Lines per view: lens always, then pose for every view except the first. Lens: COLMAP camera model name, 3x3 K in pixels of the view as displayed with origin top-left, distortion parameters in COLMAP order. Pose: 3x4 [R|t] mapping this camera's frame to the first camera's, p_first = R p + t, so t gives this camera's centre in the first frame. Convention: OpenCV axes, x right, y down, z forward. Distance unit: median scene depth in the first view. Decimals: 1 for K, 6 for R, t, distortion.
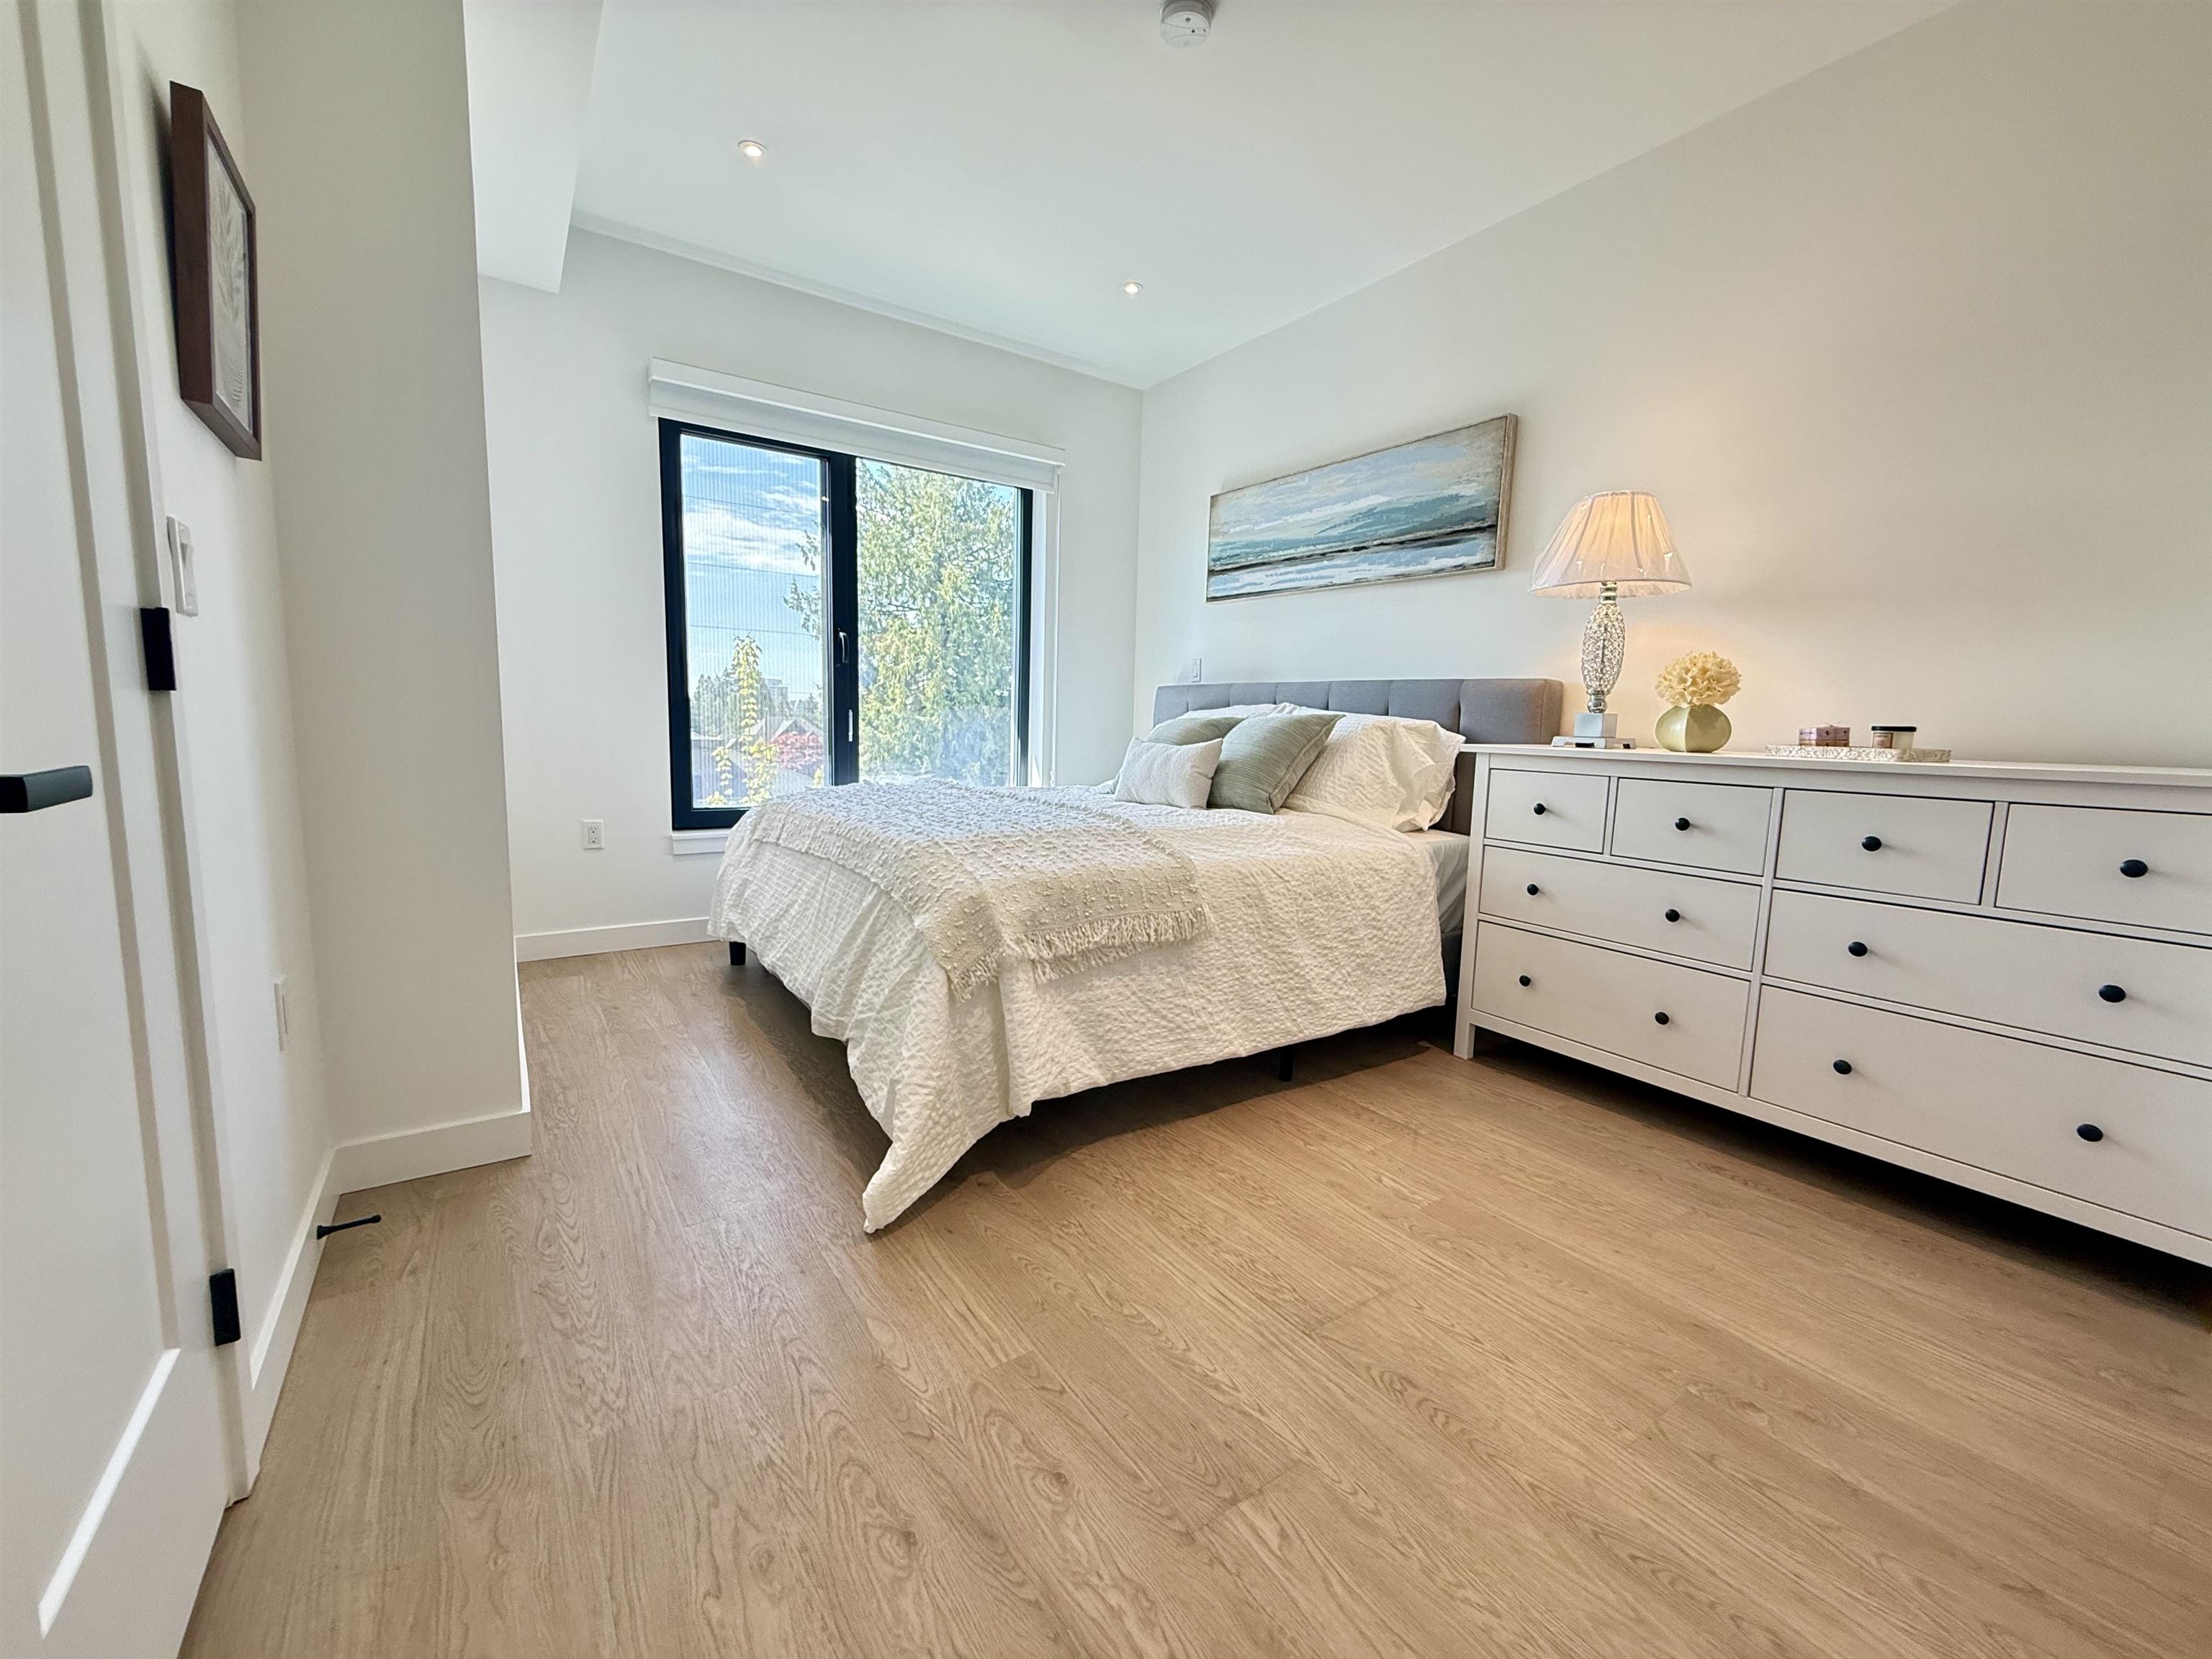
lens RADIAL K [[887.9, 0, 1104.9], [0, 887.9, 822.9], [0, 0, 1]] dist [0.001727, 0.000980]
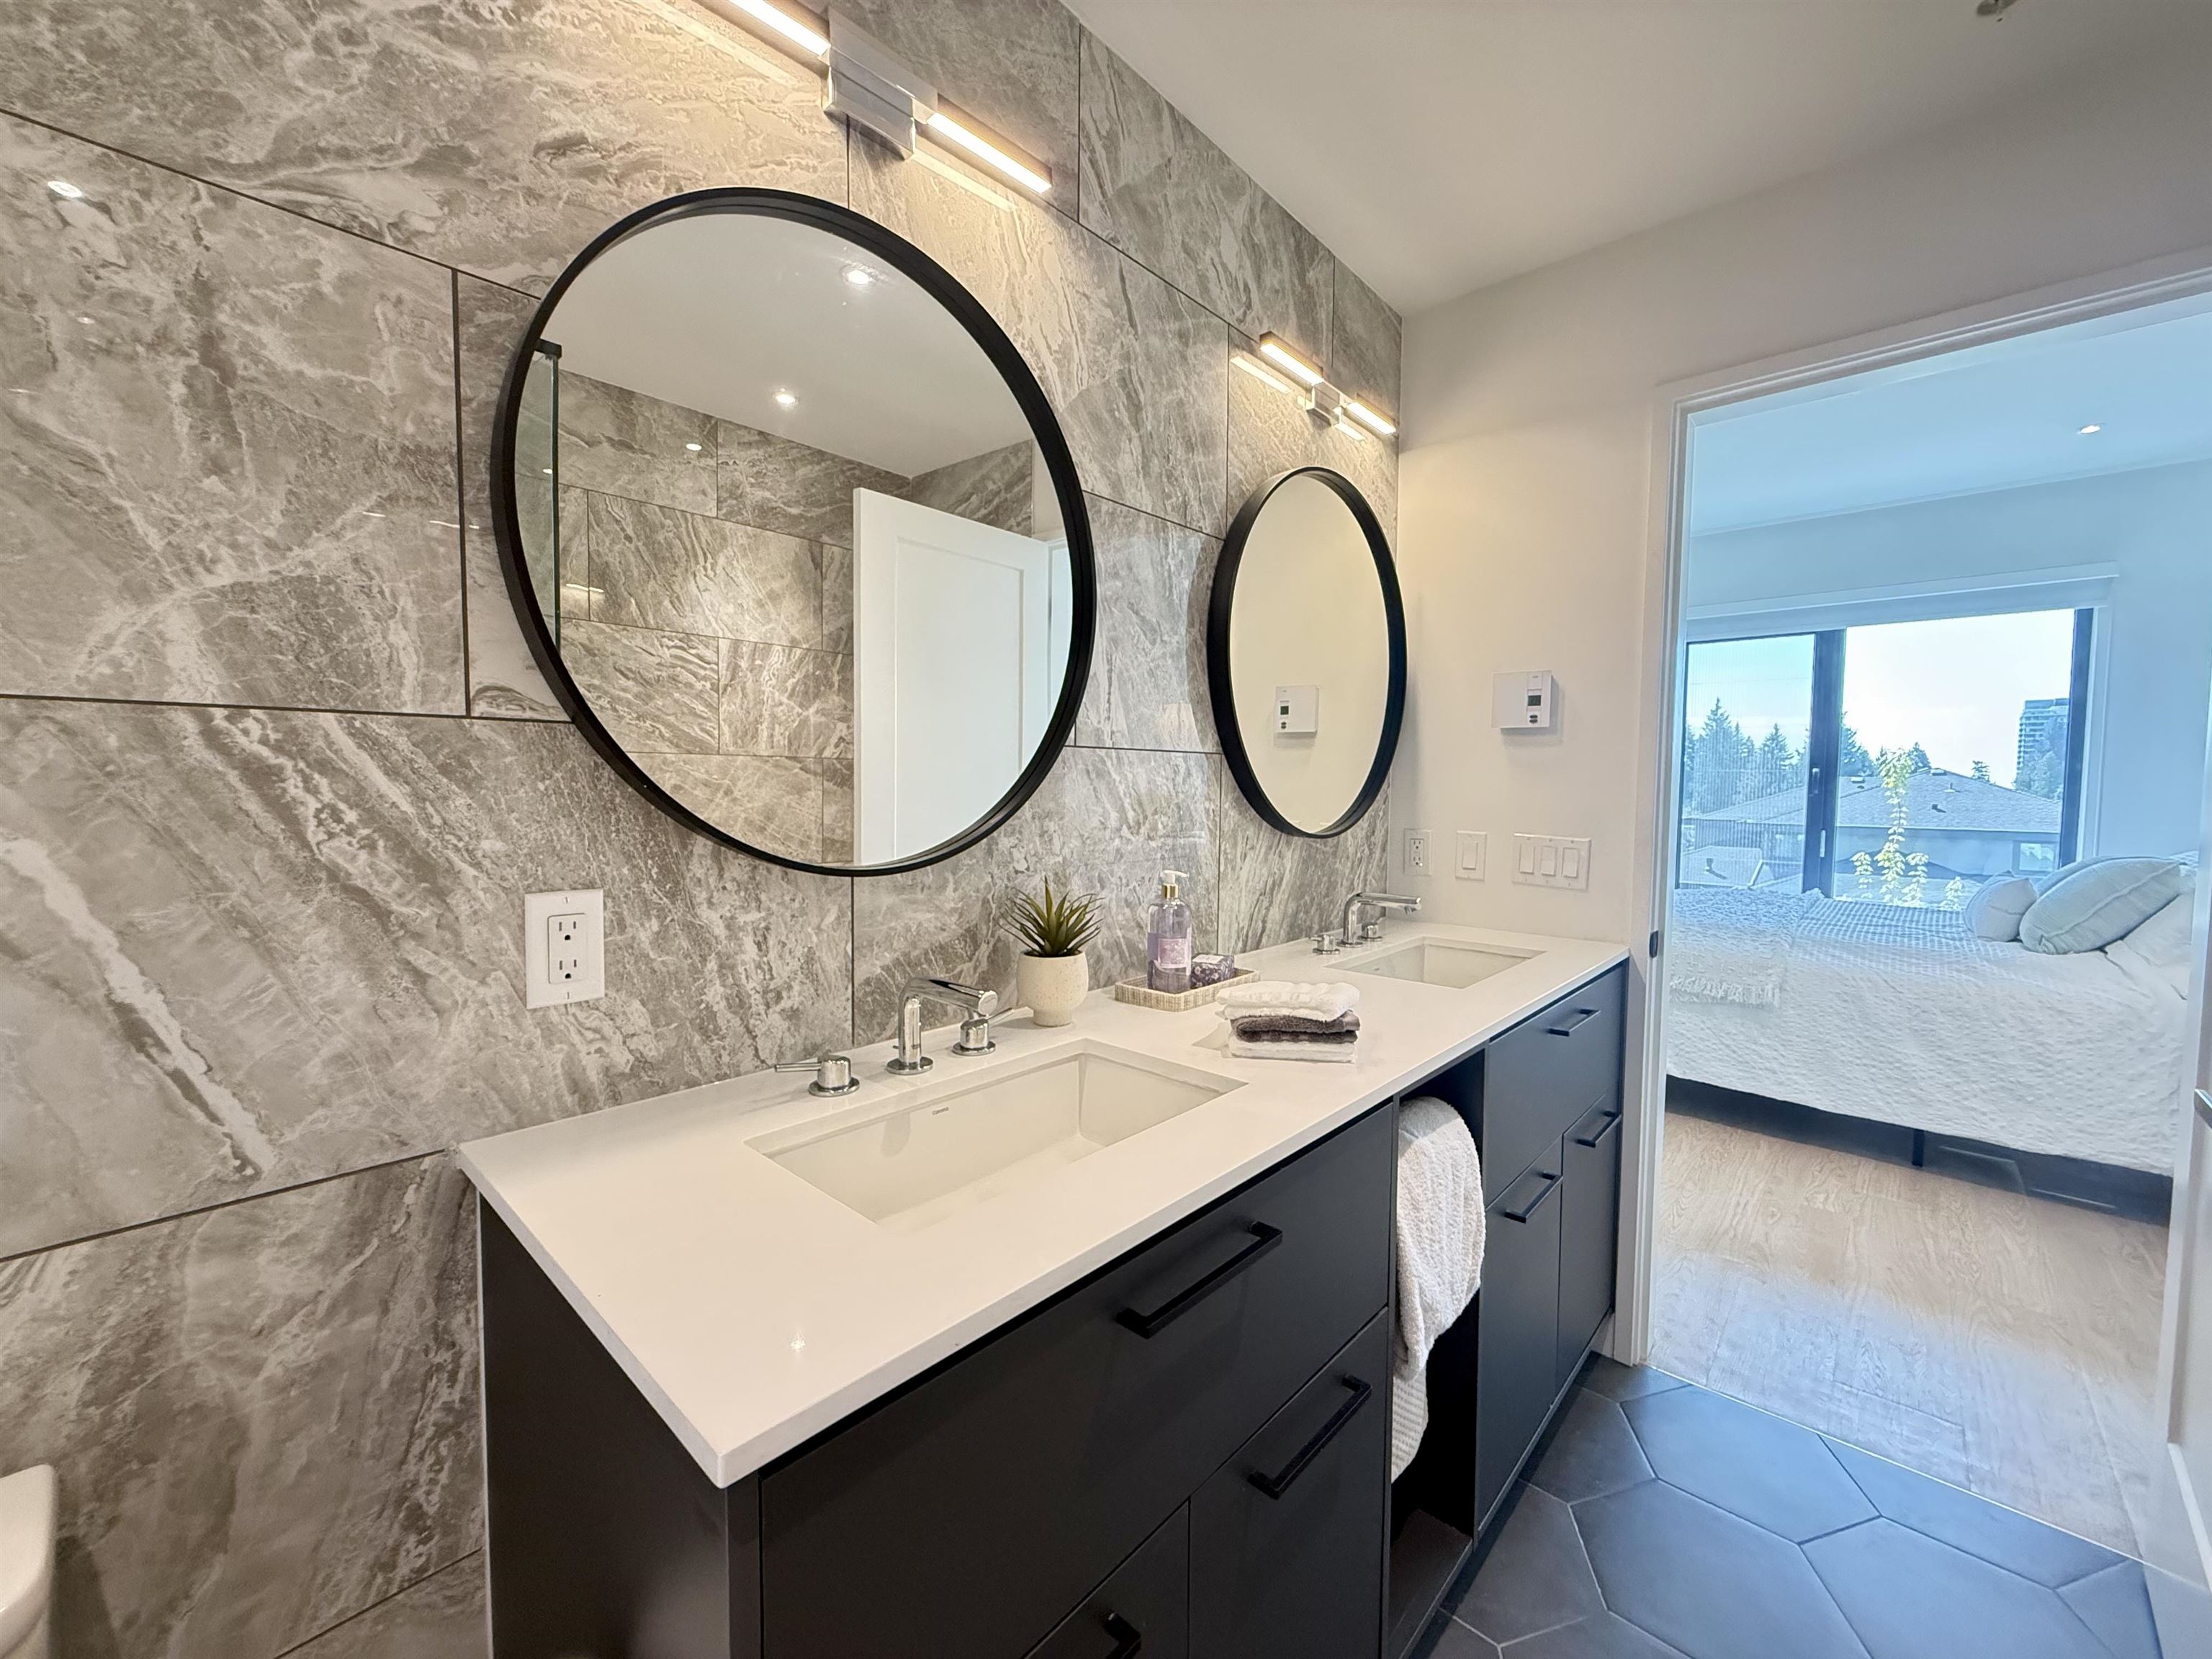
lens RADIAL K [[887.9, 0, 1104.9], [0, 887.9, 822.9], [0, 0, 1]] dist [0.001727, 0.000980]
pose [[0.224908, 0.022044, -0.974131, 1.197277], [-0.115175, 0.993337, -0.004113, -0.038267], [0.967549, 0.113121, 0.225948, -0.405837]]
